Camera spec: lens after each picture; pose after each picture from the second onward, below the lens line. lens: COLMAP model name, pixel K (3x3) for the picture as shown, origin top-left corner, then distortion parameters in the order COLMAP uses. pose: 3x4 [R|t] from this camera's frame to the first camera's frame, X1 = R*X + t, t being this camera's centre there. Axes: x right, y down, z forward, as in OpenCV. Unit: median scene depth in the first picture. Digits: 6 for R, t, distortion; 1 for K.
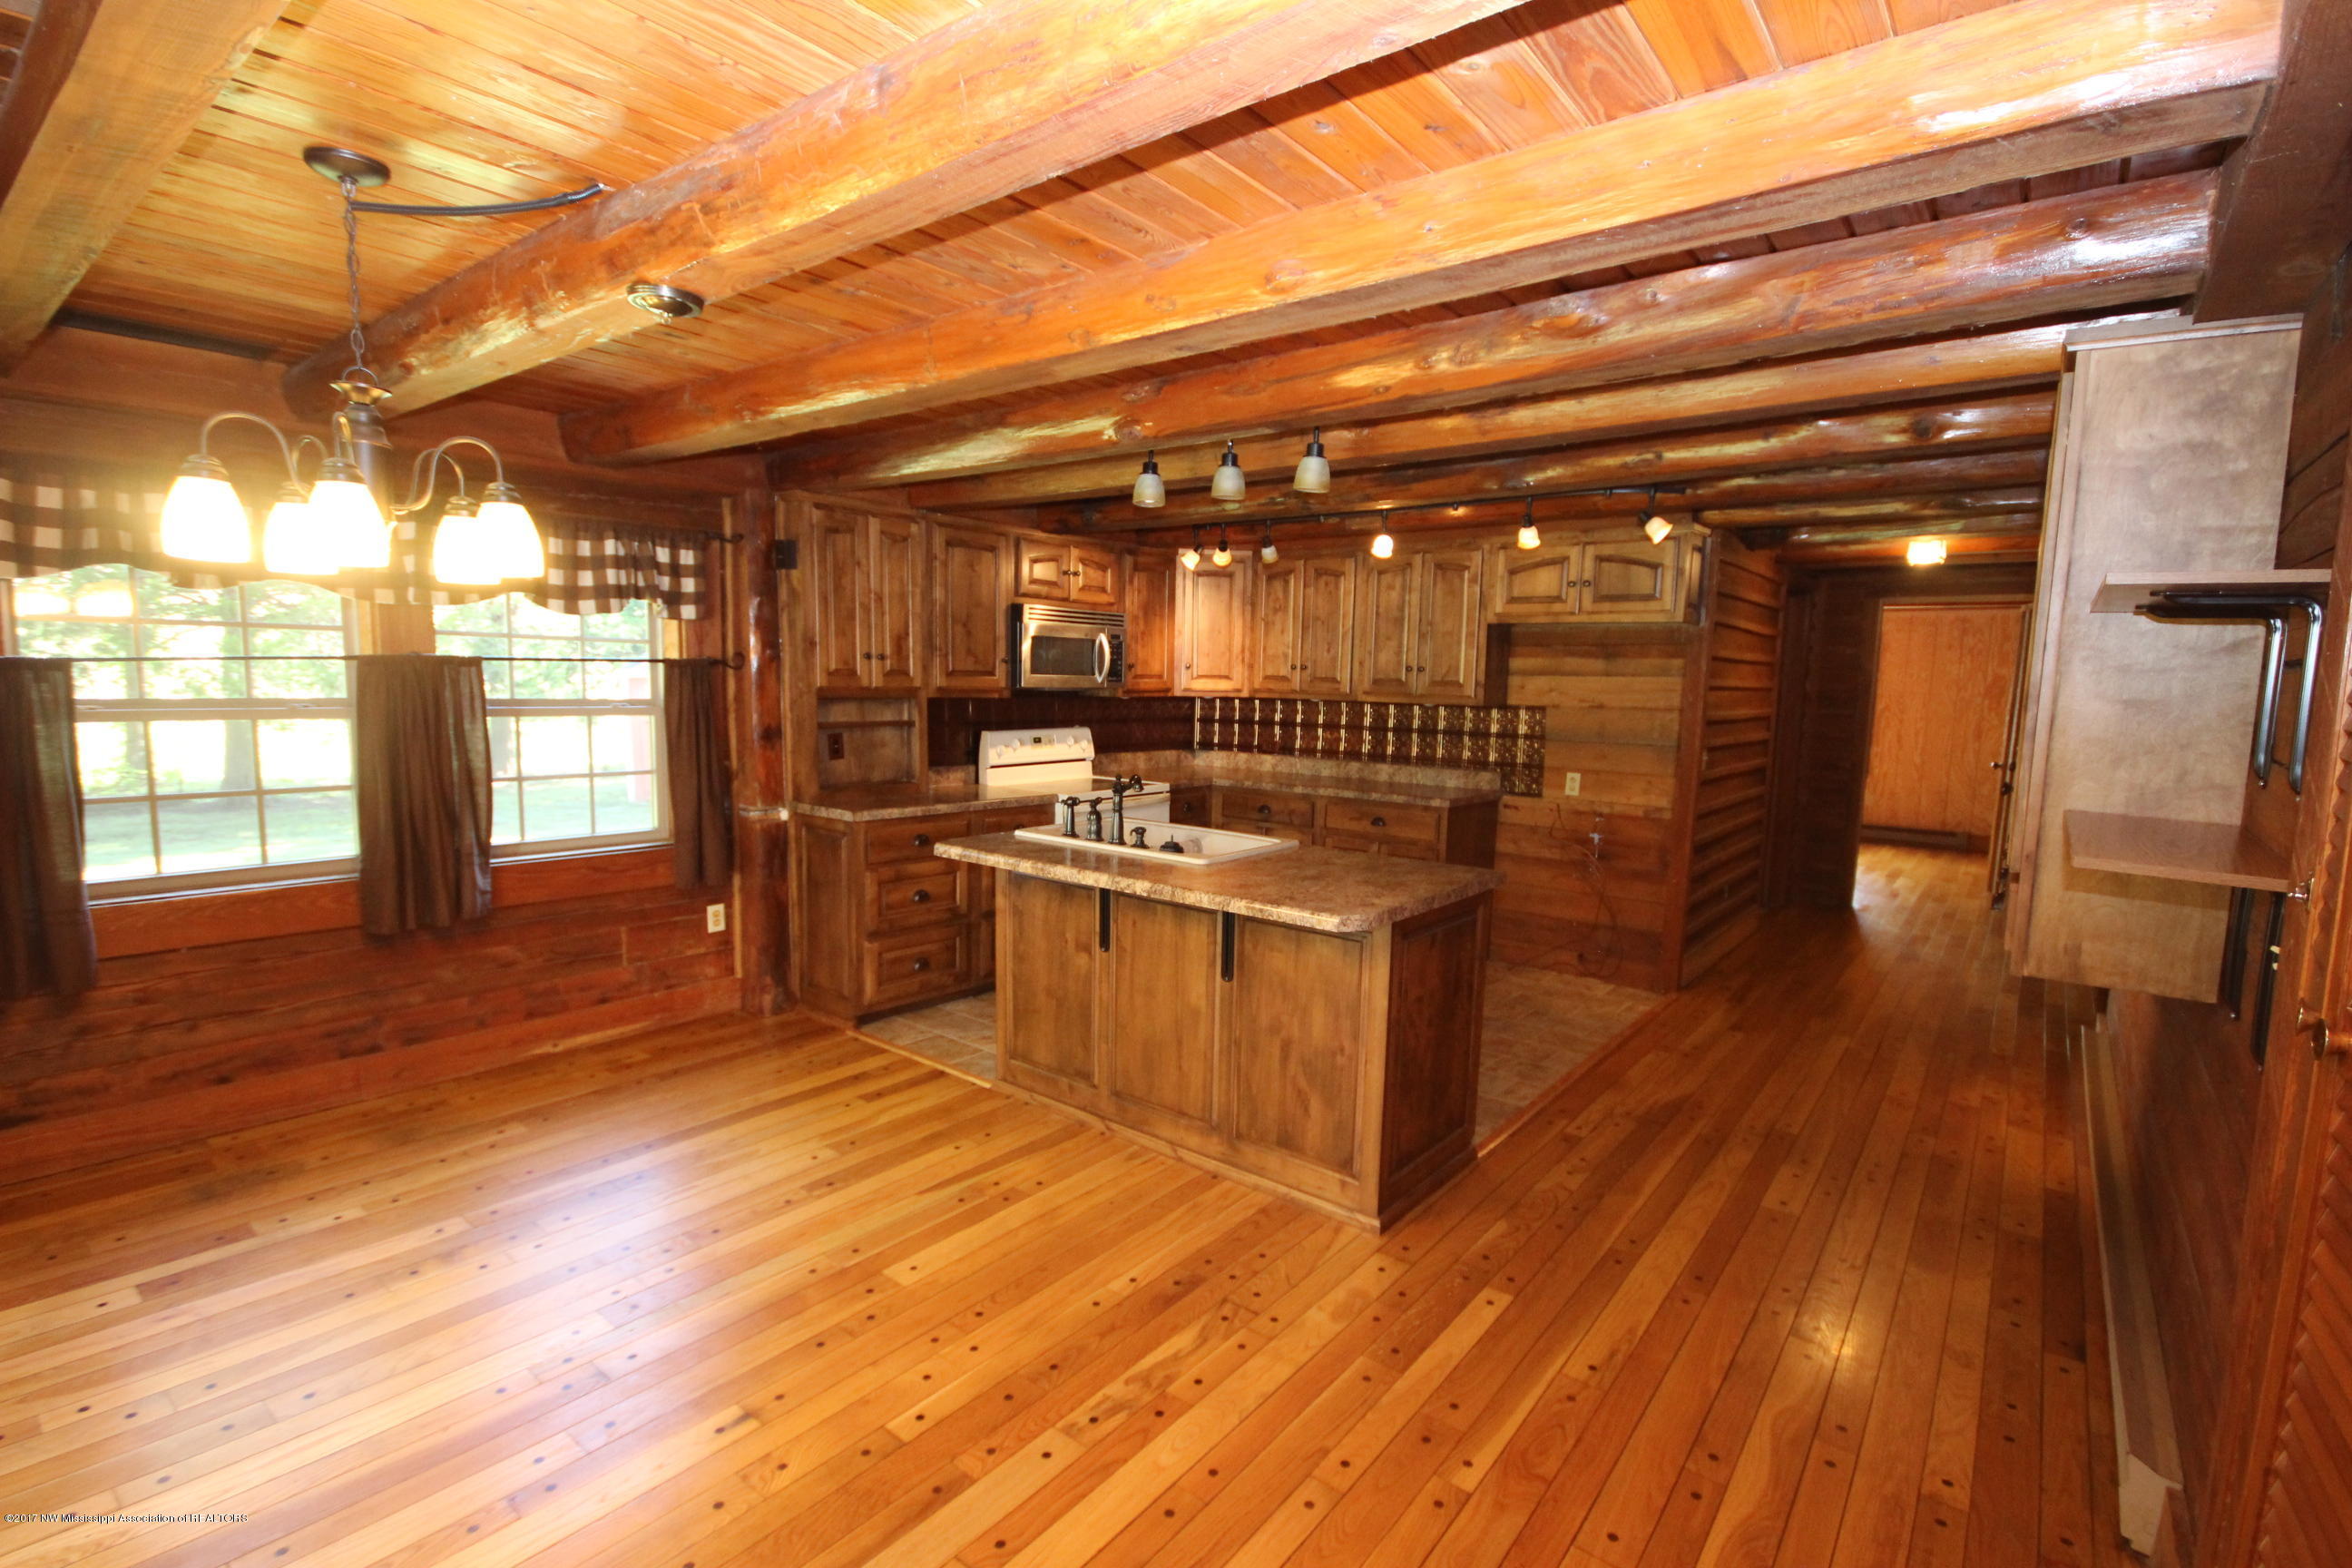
lens RADIAL K [[1085.2, 0, 1191.2], [0, 1085.2, 799.1], [0, 0, 1]] dist [0.023466, -0.018672]
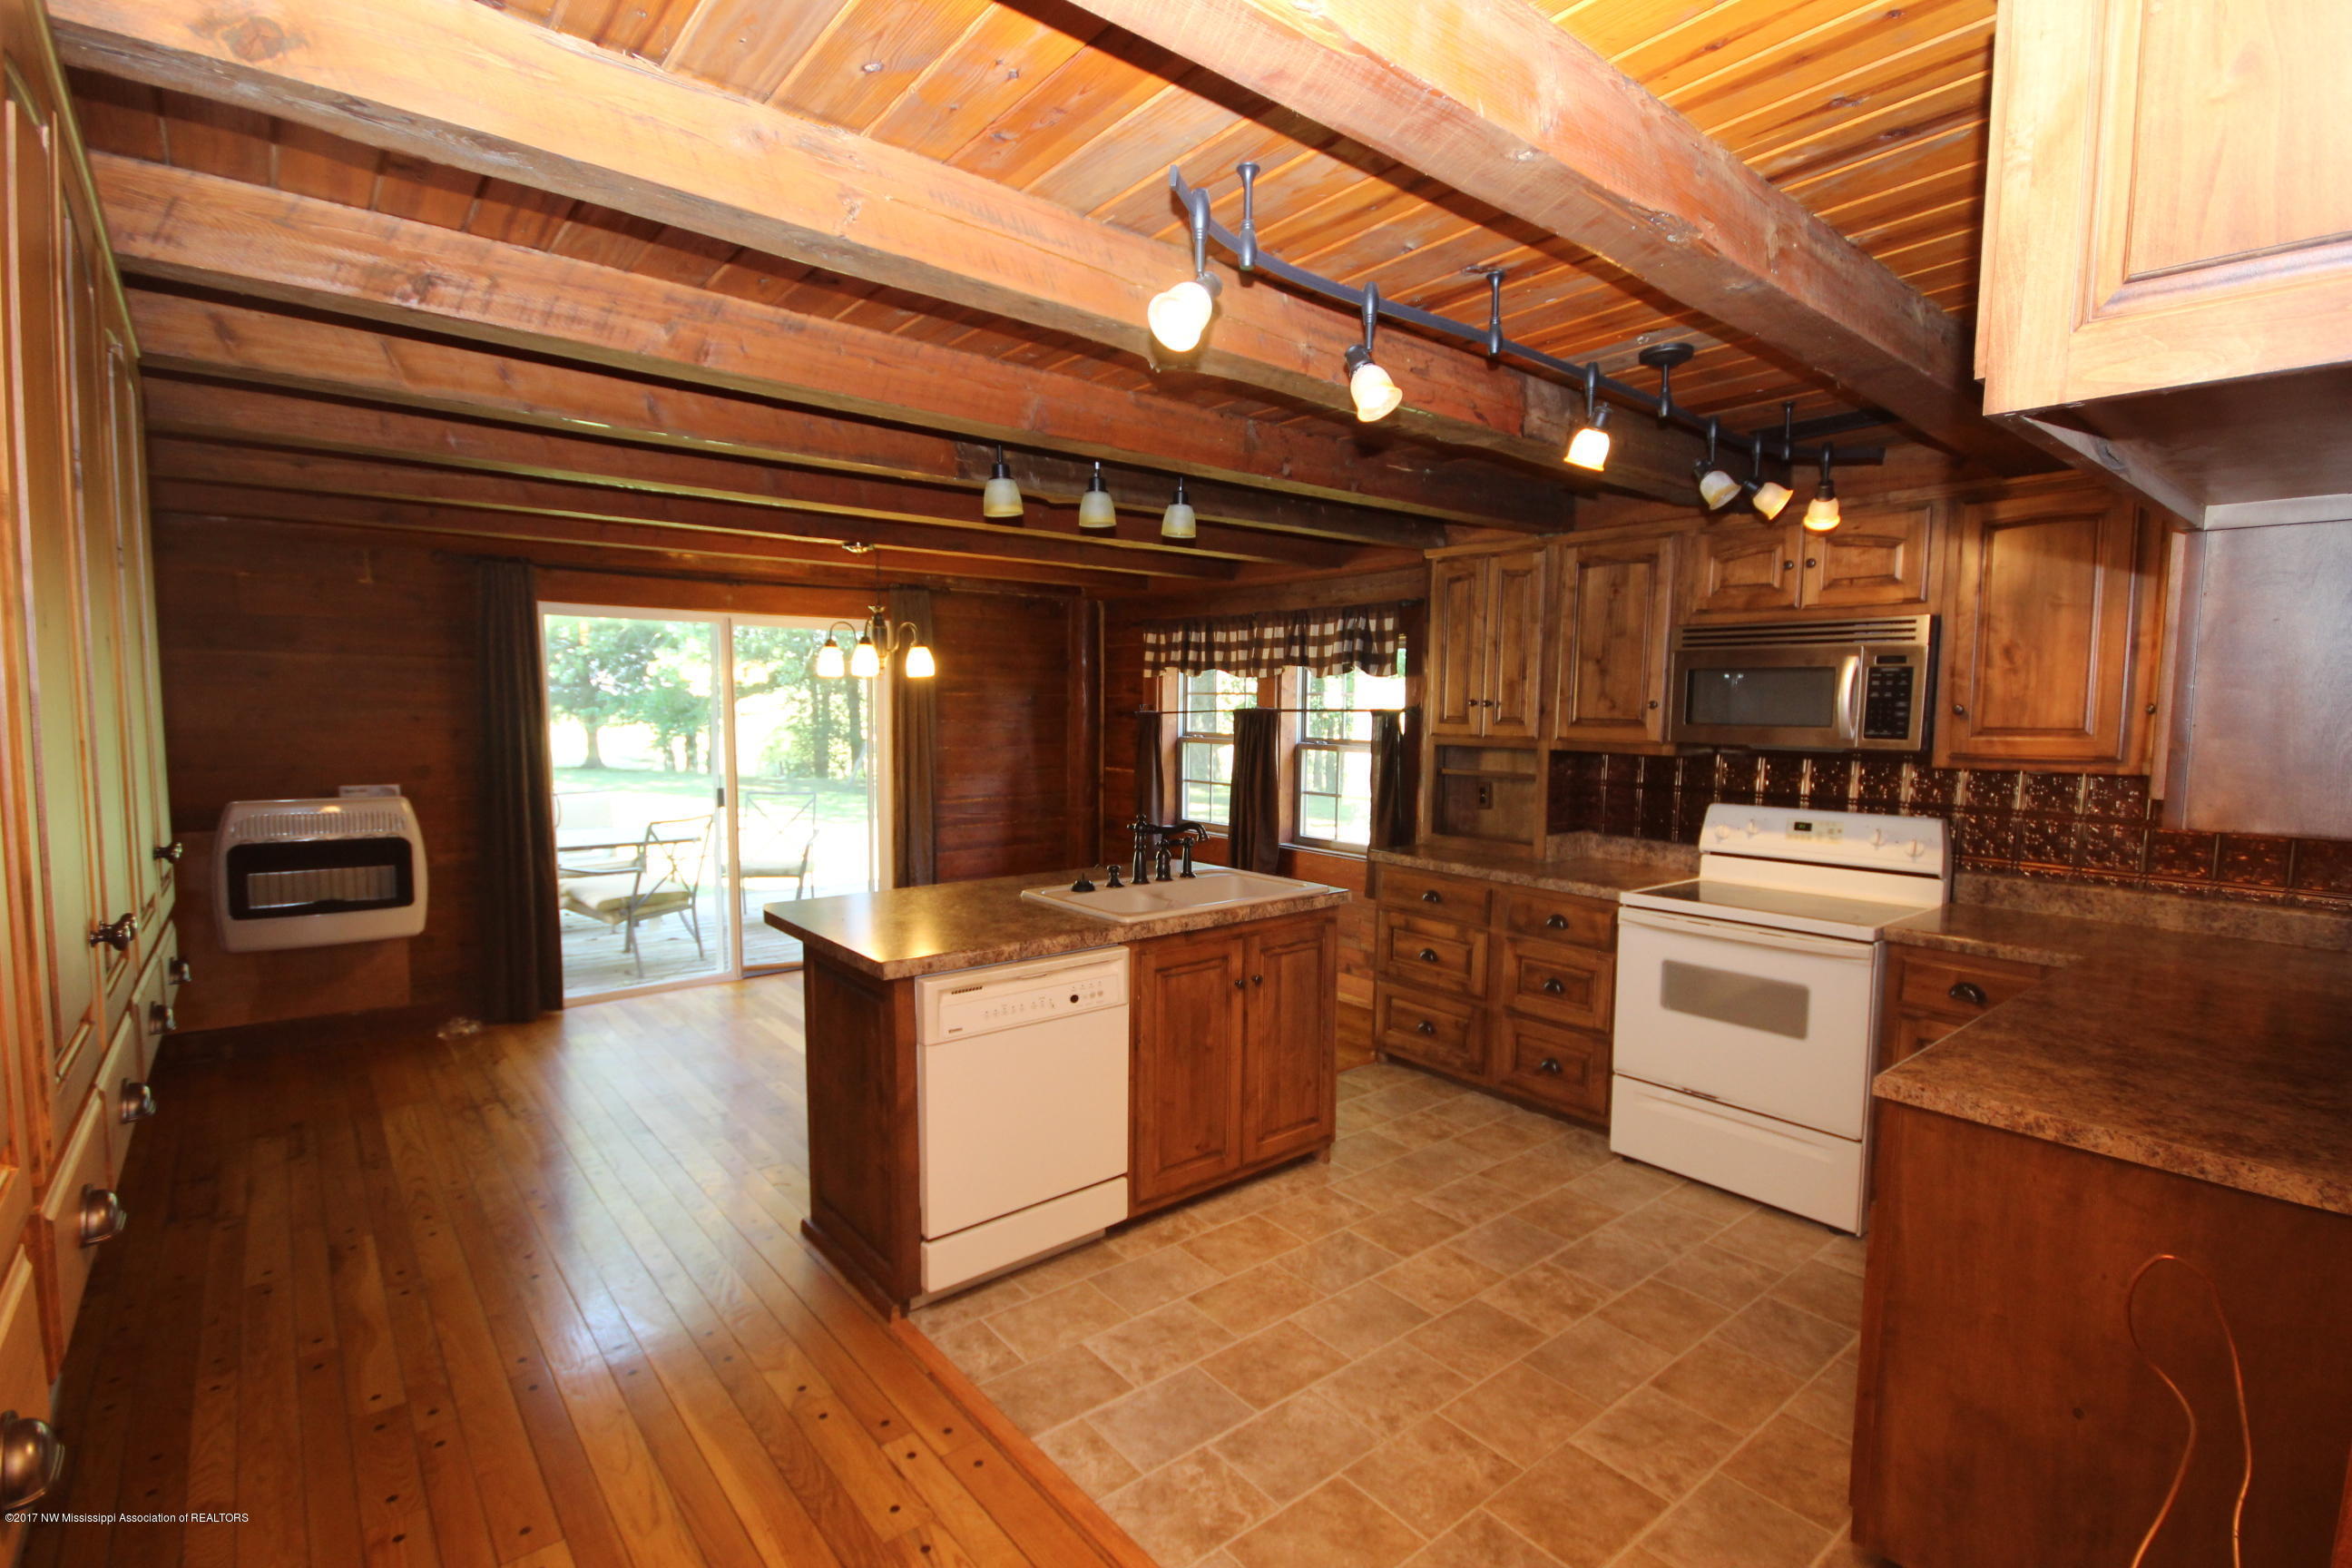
lens RADIAL K [[1085.2, 0, 1191.2], [0, 1085.2, 799.1], [0, 0, 1]] dist [0.023466, -0.018672]
pose [[-0.208300, 0.056114, -0.976454, 0.667999], [-0.129623, 0.987962, 0.084427, -0.092176], [0.969437, 0.144157, -0.198519, 0.915176]]
